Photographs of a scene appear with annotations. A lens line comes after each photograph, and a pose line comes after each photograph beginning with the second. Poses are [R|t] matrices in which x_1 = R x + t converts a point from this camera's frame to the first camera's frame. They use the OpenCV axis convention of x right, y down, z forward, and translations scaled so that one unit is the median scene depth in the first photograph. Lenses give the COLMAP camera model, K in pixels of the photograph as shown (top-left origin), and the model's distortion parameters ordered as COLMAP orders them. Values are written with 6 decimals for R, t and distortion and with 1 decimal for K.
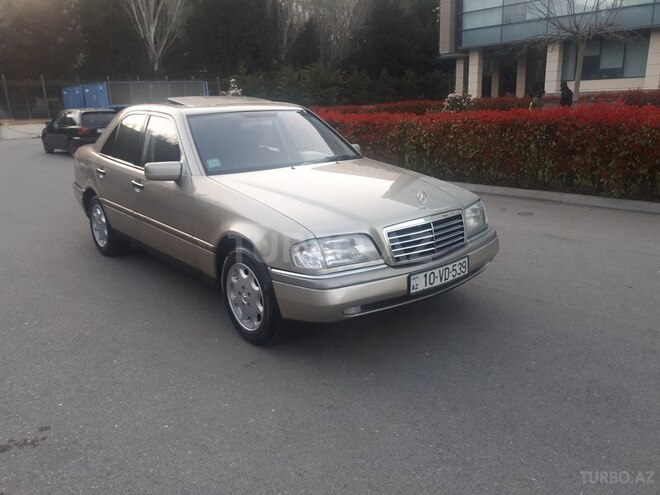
lens RADIAL K [[539.4, 0, 330.8], [0, 539.4, 243.7], [0, 0, 1]] dist [0.039587, -0.036929]
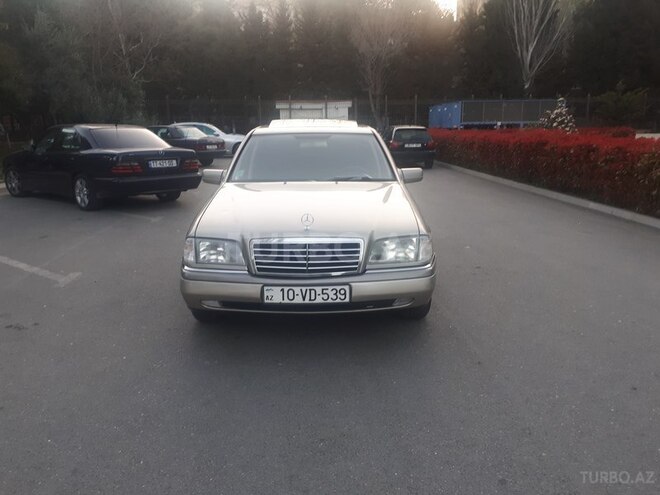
lens RADIAL K [[539.4, 0, 342.8], [0, 539.4, 248.1], [0, 0, 1]] dist [0.039587, -0.036929]
pose [[0.782275, 0.164461, -0.600831, 0.844204], [-0.177838, 0.983340, 0.037620, -0.079790], [0.597008, 0.077421, 0.798490, 0.194435]]
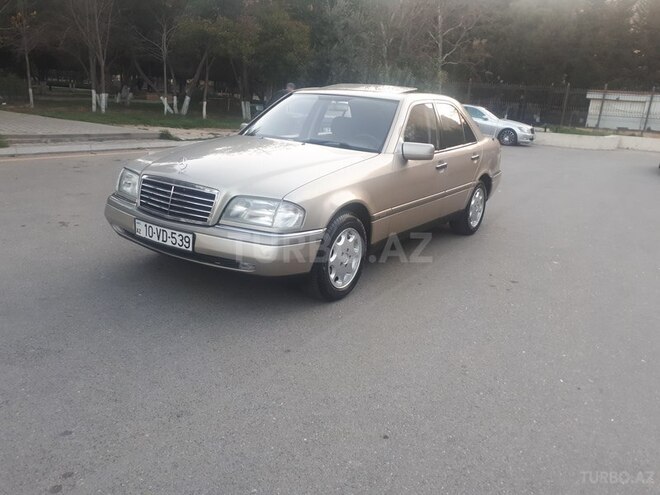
lens RADIAL K [[539.4, 0, 326.0], [0, 539.4, 252.7], [0, 0, 1]] dist [0.039587, -0.036929]
pose [[0.291633, 0.311593, -0.904356, 1.251150], [-0.324659, 0.921574, 0.212831, -0.238845], [0.899748, 0.231539, 0.369923, 0.874179]]
